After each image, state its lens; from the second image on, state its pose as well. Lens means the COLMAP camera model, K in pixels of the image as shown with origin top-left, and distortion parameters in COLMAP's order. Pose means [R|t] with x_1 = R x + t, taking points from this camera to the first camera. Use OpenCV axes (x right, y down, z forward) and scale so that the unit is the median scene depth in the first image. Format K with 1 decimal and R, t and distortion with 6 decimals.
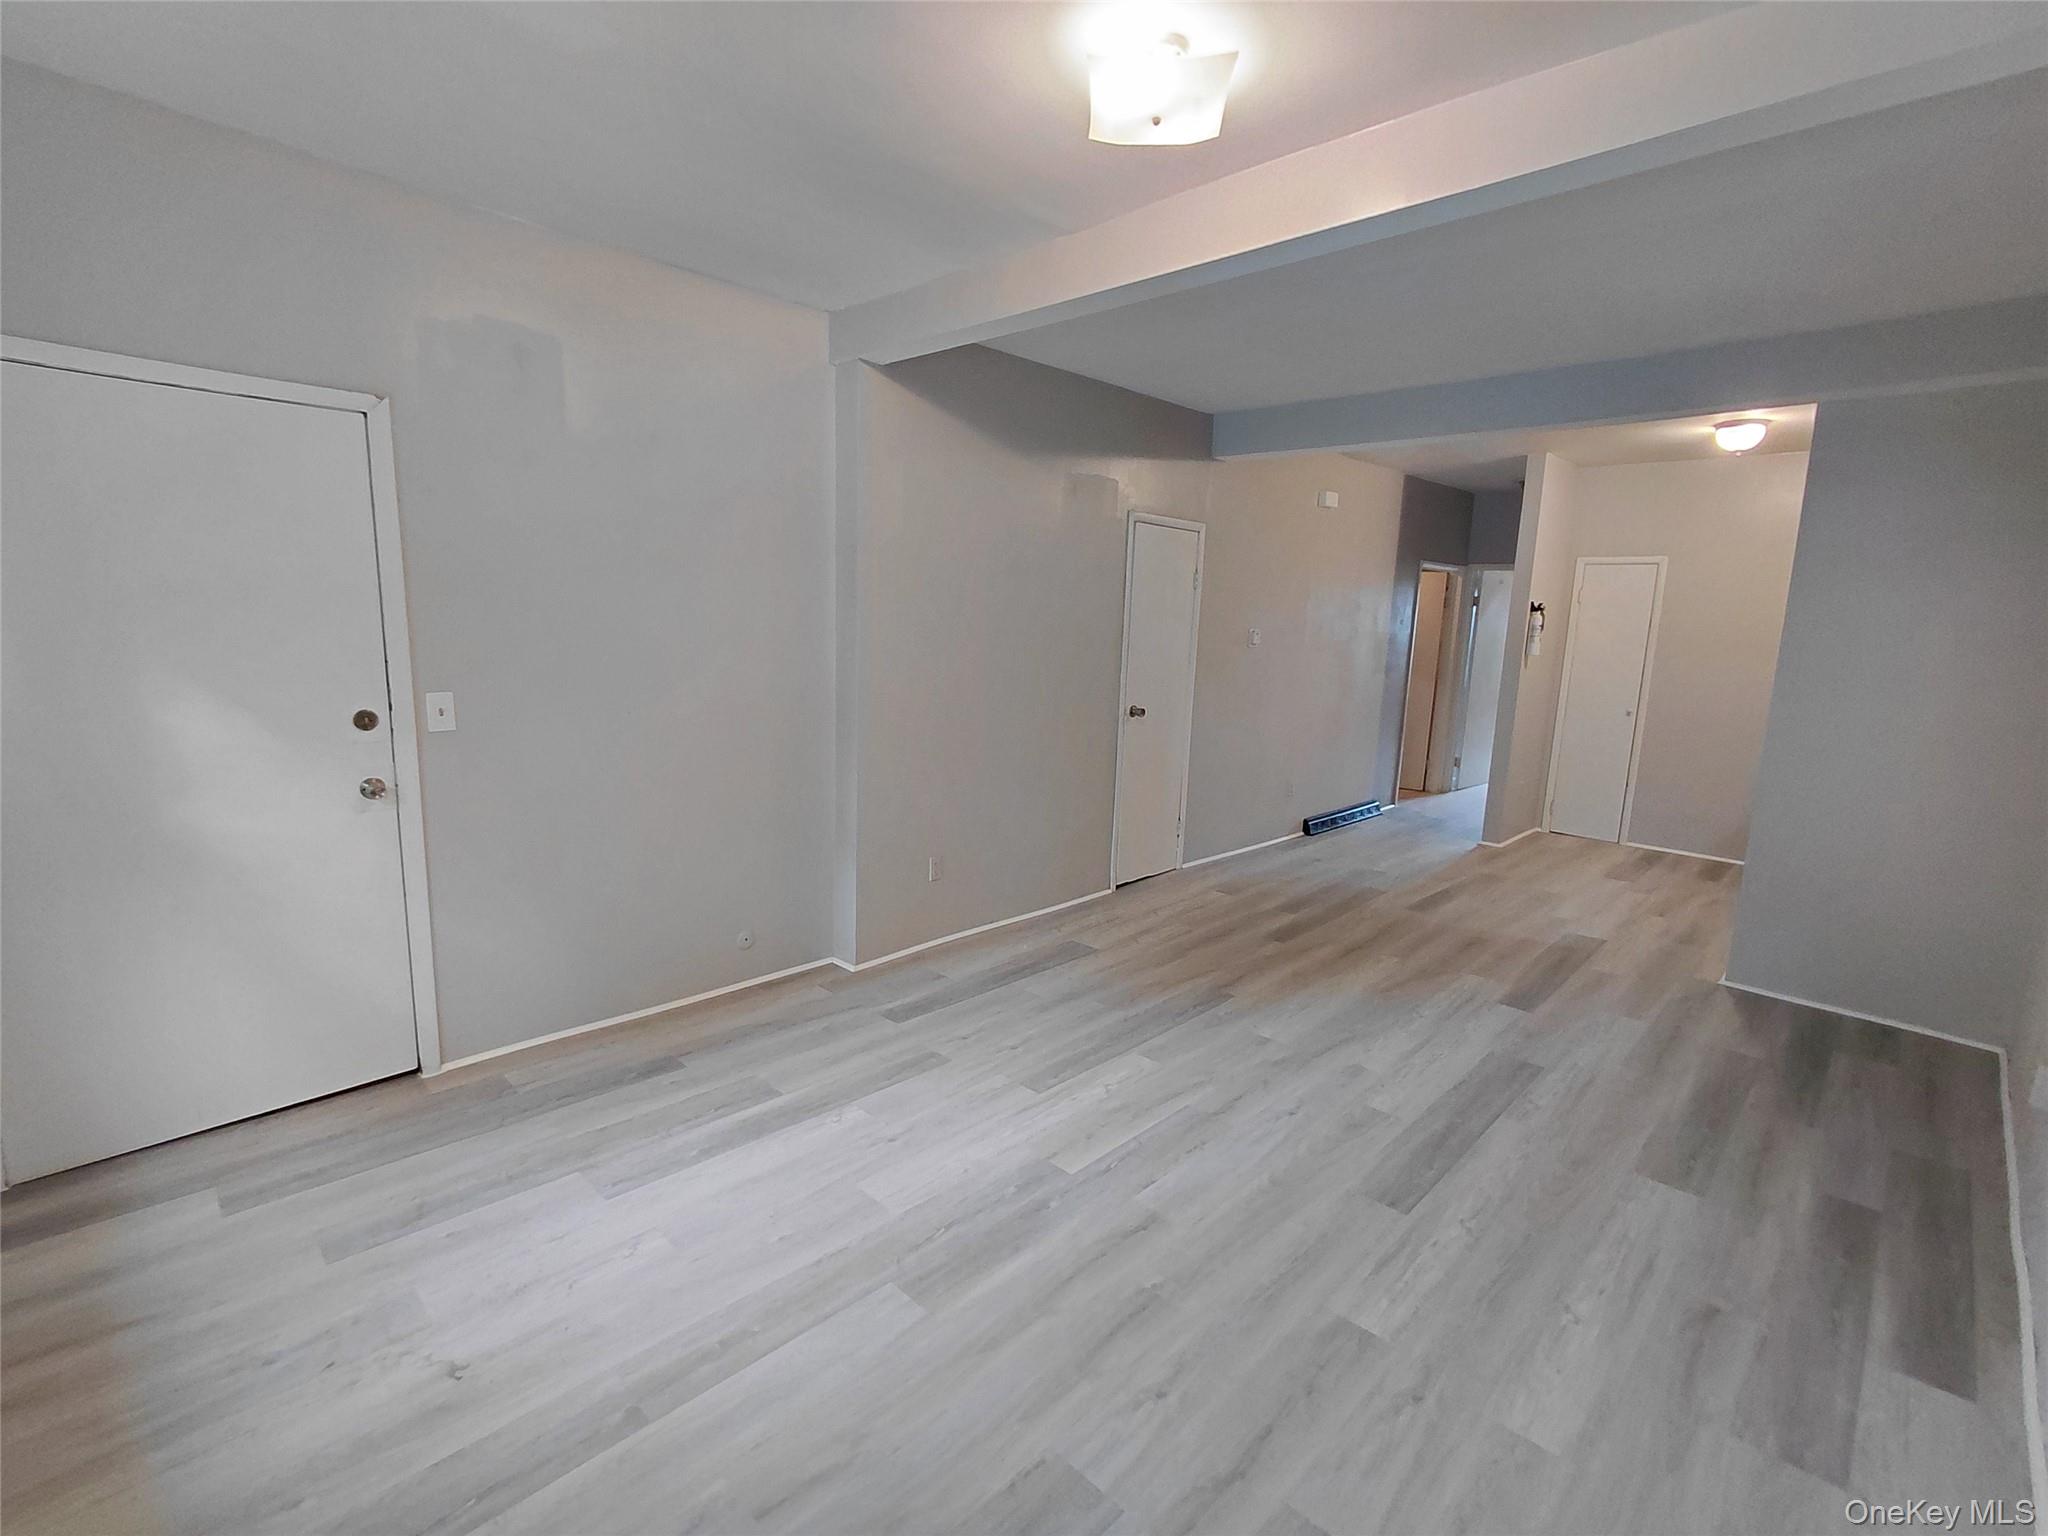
lens RADIAL K [[936.7, 0, 993.7], [0, 936.7, 772.8], [0, 0, 1]] dist [-0.001298, -0.010992]
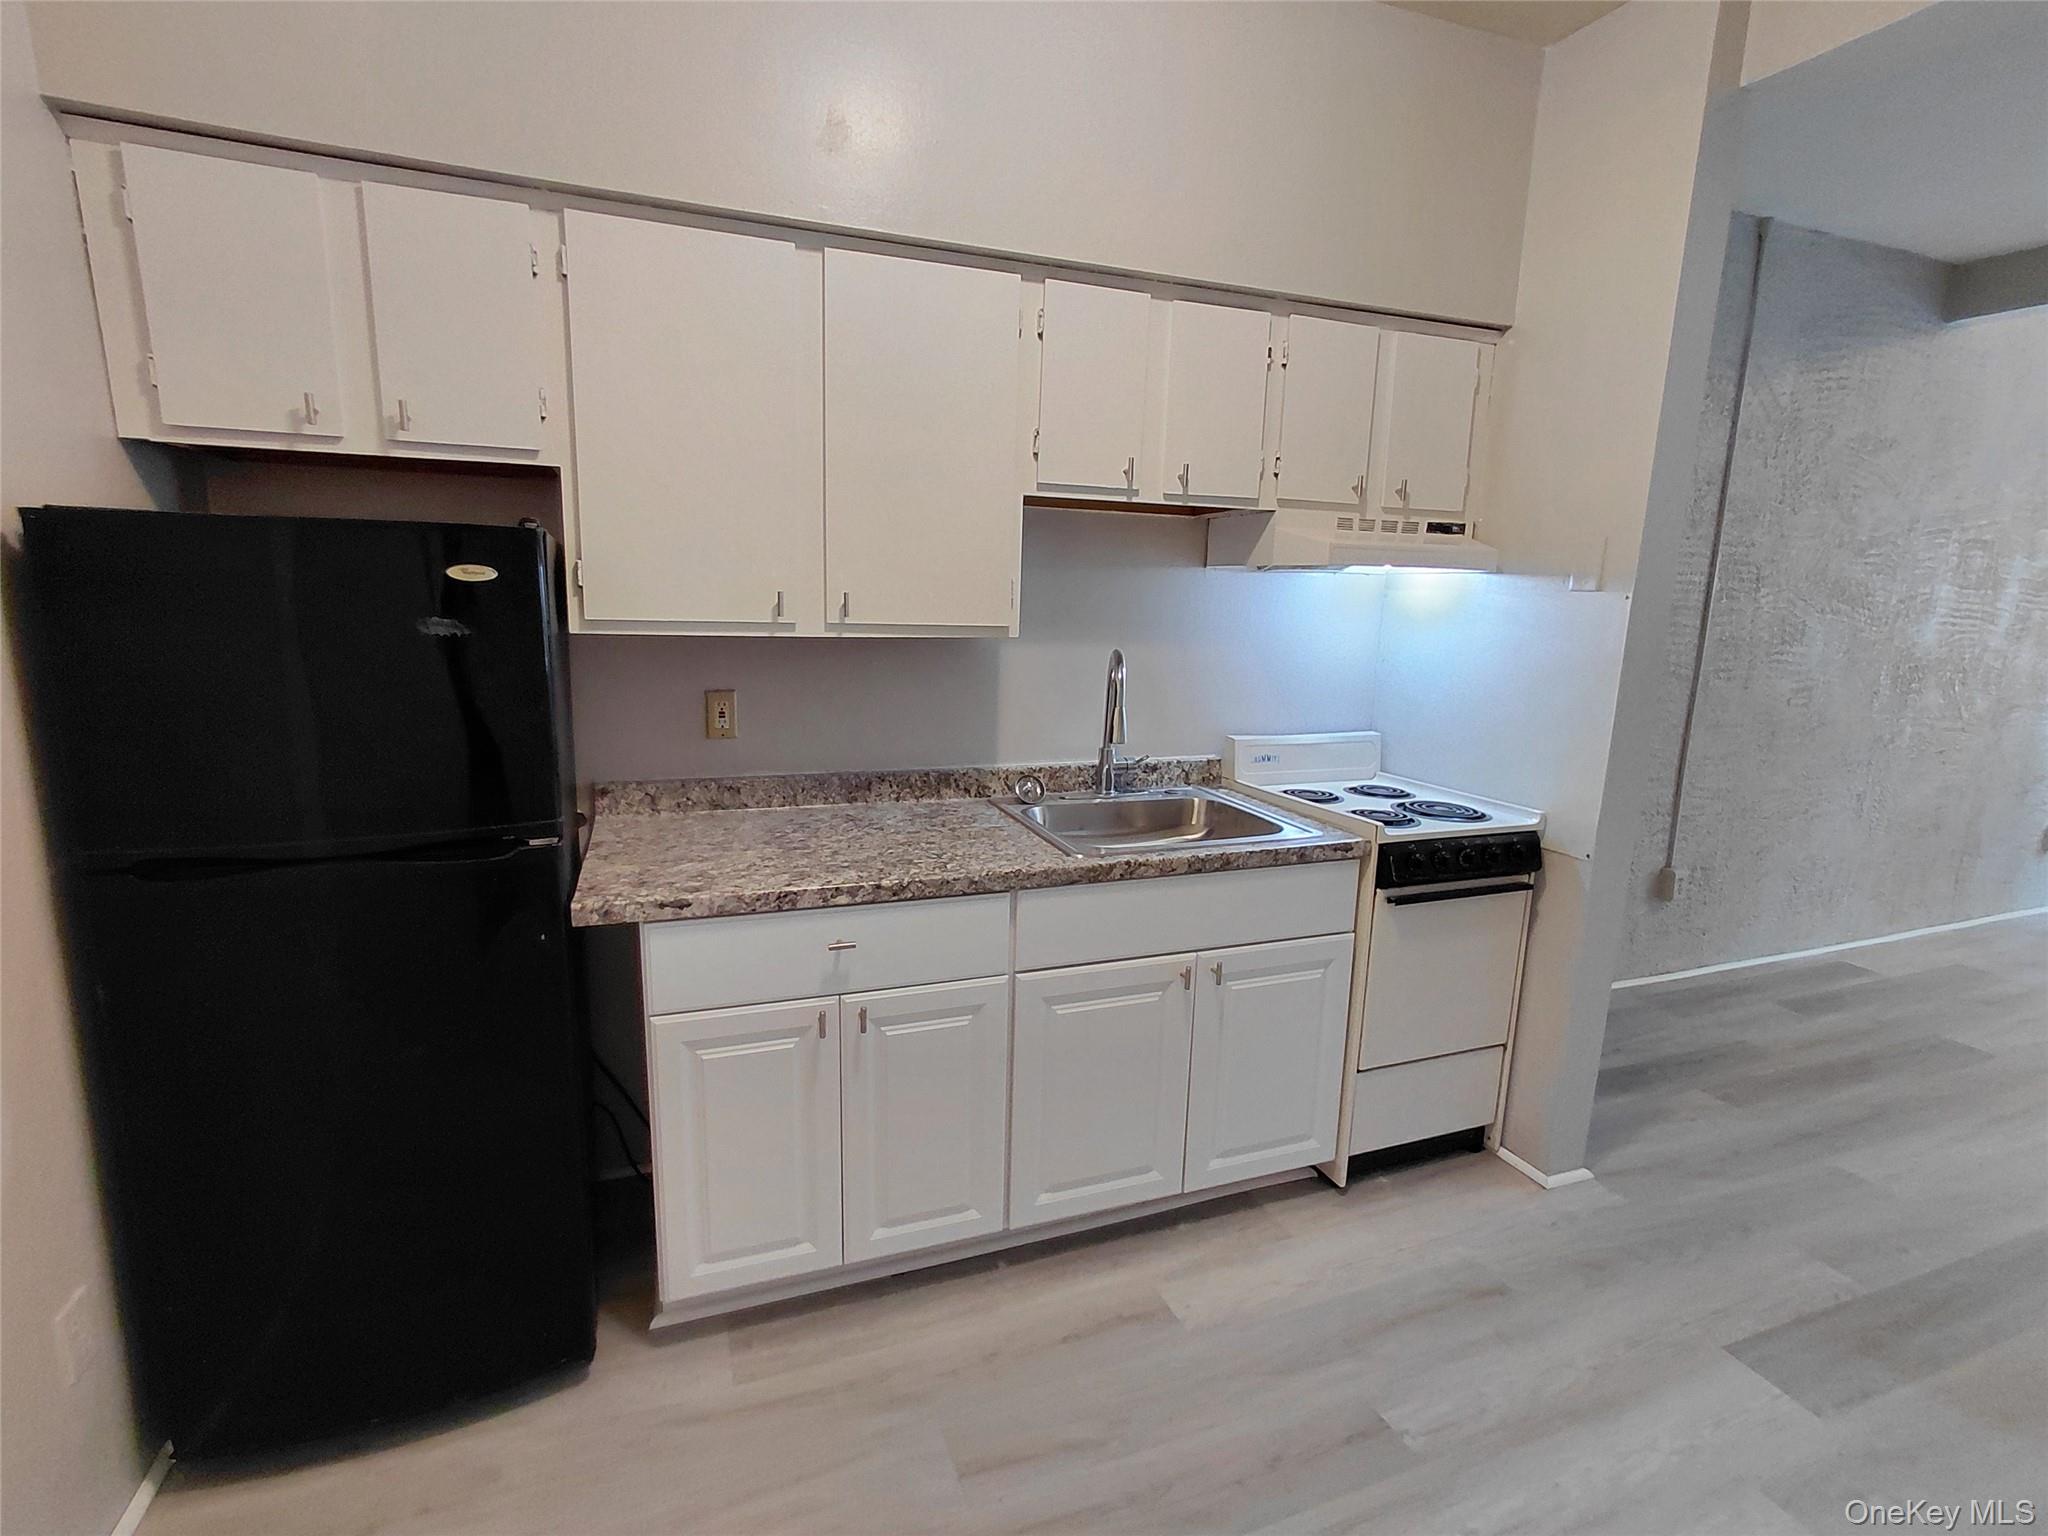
lens RADIAL K [[947.3, 0, 1024.0], [0, 947.3, 768.0], [0, 0, 1]] dist [-0.002514, -0.000427]
pose [[-0.913044, -0.123968, 0.388565, 1.087887], [0.017914, 0.939580, 0.341860, -0.254198], [-0.407468, 0.319094, -0.855657, 1.872909]]
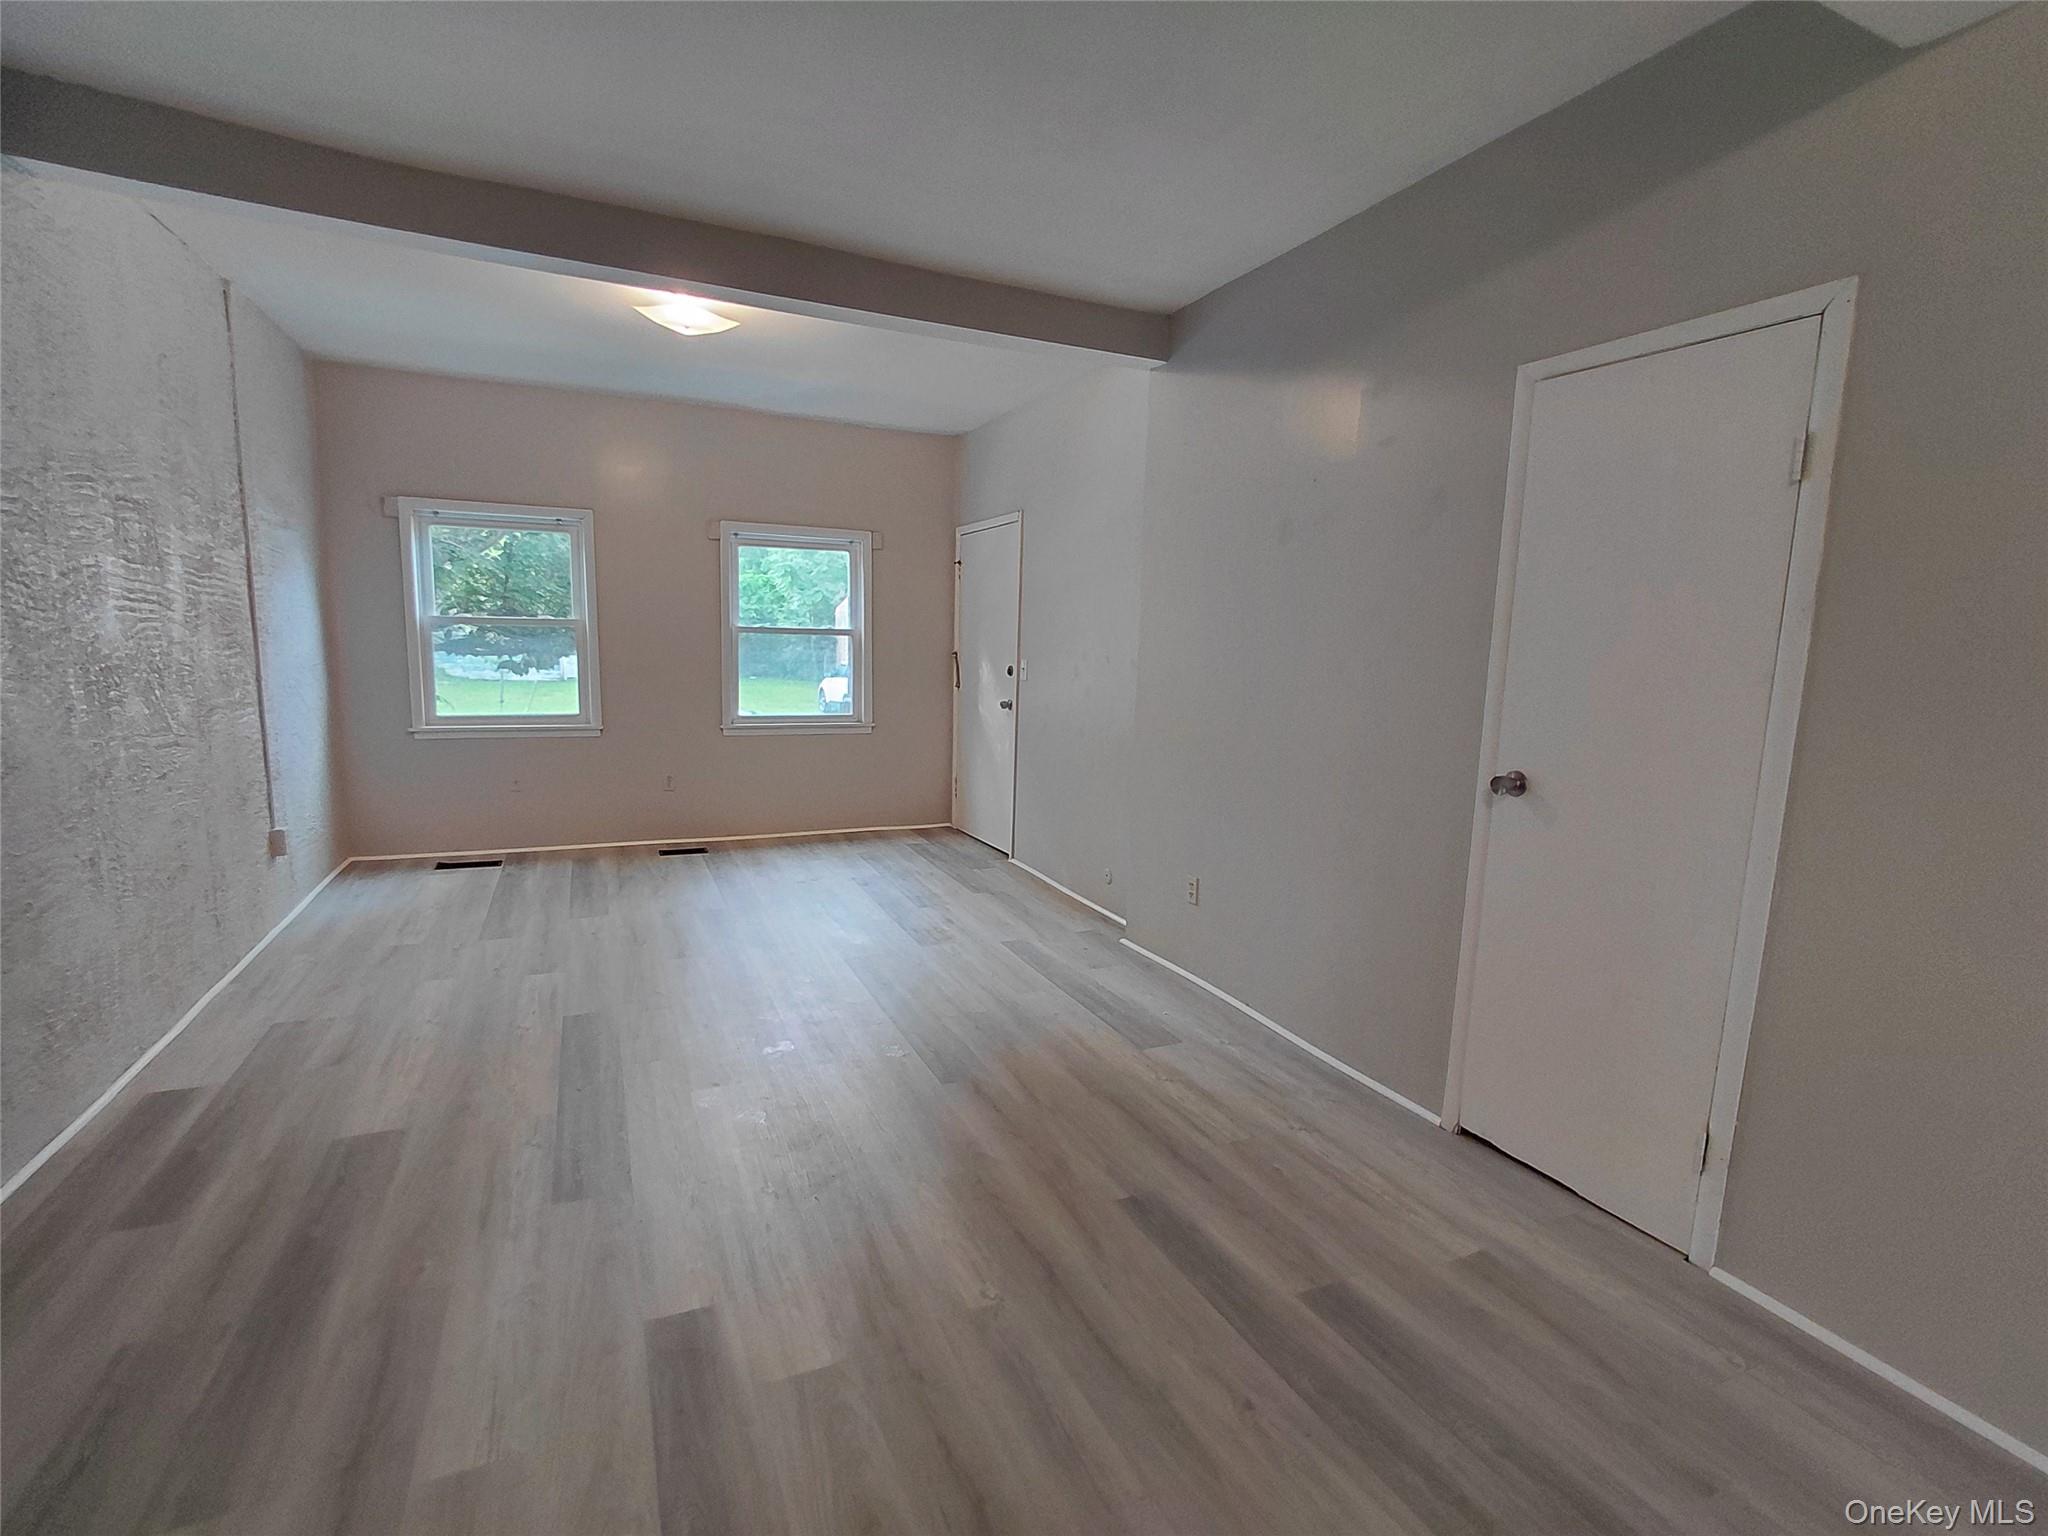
lens RADIAL K [[932.7, 0, 990.1], [0, 932.7, 770.4], [0, 0, 1]] dist [-0.003690, 0.000400]
pose [[-0.364256, 0.094192, -0.926523, 1.039732], [-0.189739, 0.966500, 0.172850, -0.157328], [0.911766, 0.238760, -0.334181, 1.401069]]
